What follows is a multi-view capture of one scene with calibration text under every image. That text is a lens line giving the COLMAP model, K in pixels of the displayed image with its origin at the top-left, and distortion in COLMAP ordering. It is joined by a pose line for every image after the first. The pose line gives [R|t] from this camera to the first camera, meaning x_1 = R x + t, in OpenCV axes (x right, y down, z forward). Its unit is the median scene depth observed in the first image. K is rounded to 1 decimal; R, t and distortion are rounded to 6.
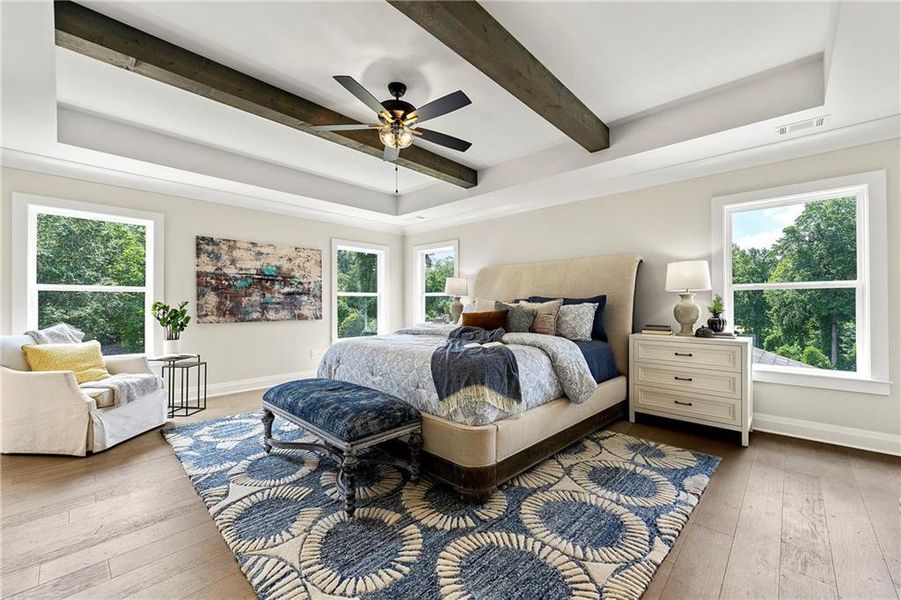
lens RADIAL K [[361.5, 0, 455.4], [0, 361.5, 301.7], [0, 0, 1]] dist [-0.000939, 0.000910]
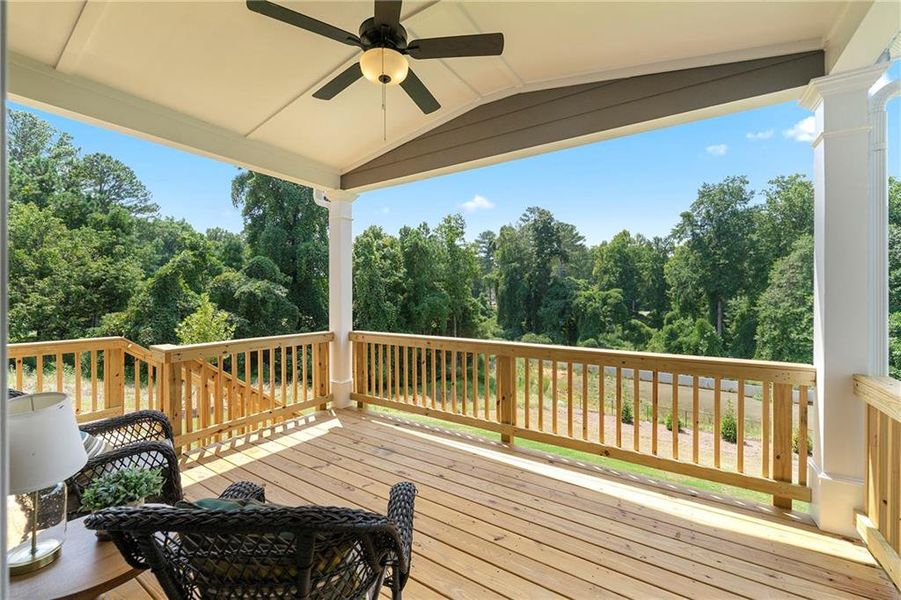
lens RADIAL K [[361.5, 0, 453.1], [0, 361.5, 299.3], [0, 0, 1]] dist [-0.000939, 0.000910]
pose [[0.984857, 0.000399, 0.173365, 0.045660], [-0.002395, 0.999933, 0.011300, 0.045204], [-0.173349, -0.011544, 0.984793, 0.045798]]
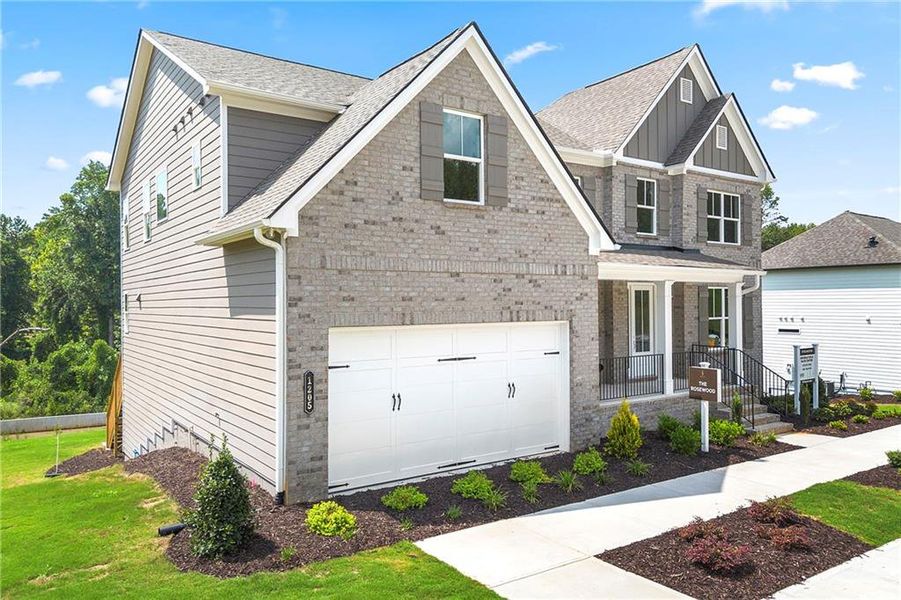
lens RADIAL K [[661.2, 0, 450.7], [0, 661.2, 300.8], [0, 0, 1]] dist [0.040685, -0.011327]
pose [[0.219174, 0.007222, 0.975659, -0.312423], [0.002527, 0.999965, -0.007970, 0.037566], [-0.975682, 0.004212, 0.219149, -0.134195]]
